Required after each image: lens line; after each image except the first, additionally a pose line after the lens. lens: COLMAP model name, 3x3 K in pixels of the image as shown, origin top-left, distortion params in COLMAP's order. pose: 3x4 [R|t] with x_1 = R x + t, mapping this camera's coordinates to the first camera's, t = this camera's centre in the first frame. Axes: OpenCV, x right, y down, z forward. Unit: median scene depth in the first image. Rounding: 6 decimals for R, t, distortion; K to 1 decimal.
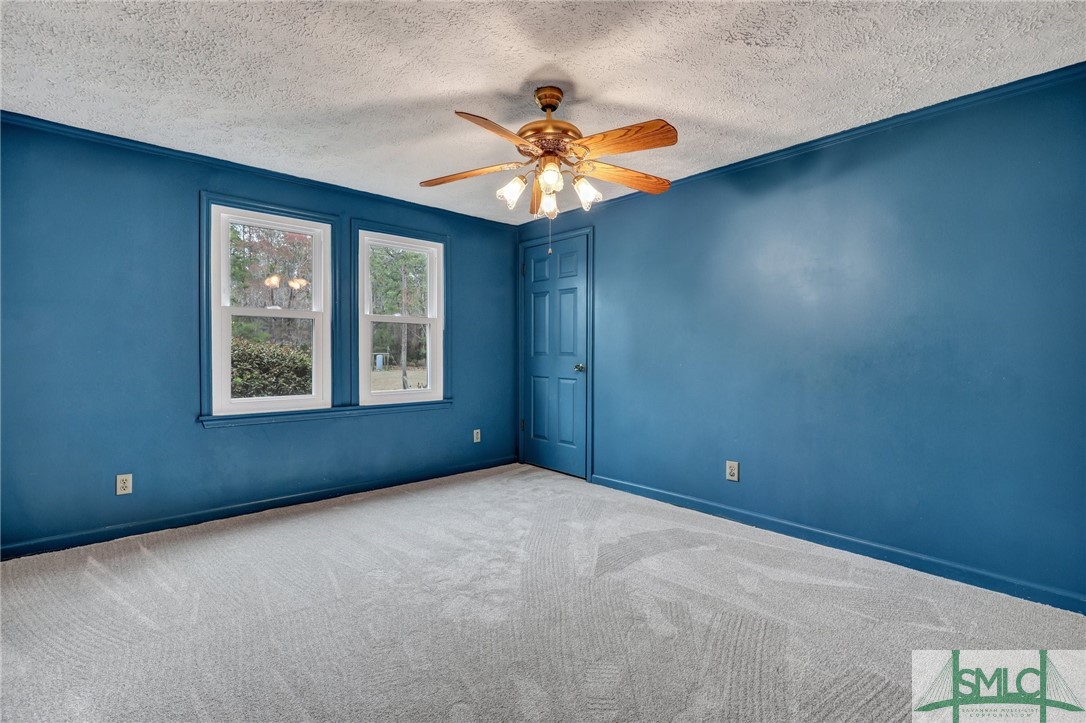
lens RADIAL K [[499.8, 0, 541.2], [0, 499.8, 352.2], [0, 0, 1]] dist [0.001482, 0.000446]
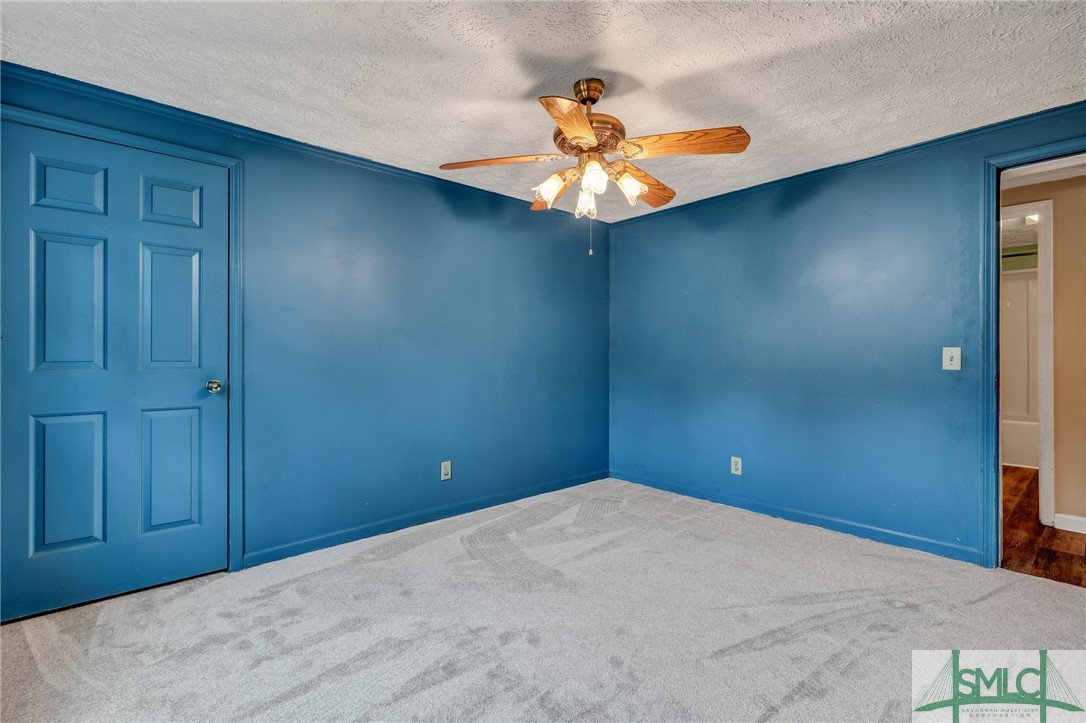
lens RADIAL K [[499.8, 0, 541.2], [0, 499.8, 352.2], [0, 0, 1]] dist [0.001482, 0.000446]
pose [[-0.000330, 0.000025, 1.000000, -0.710792], [0.000456, 1.000000, -0.000025, -0.013933], [-1.000000, 0.000456, -0.000330, 0.839356]]
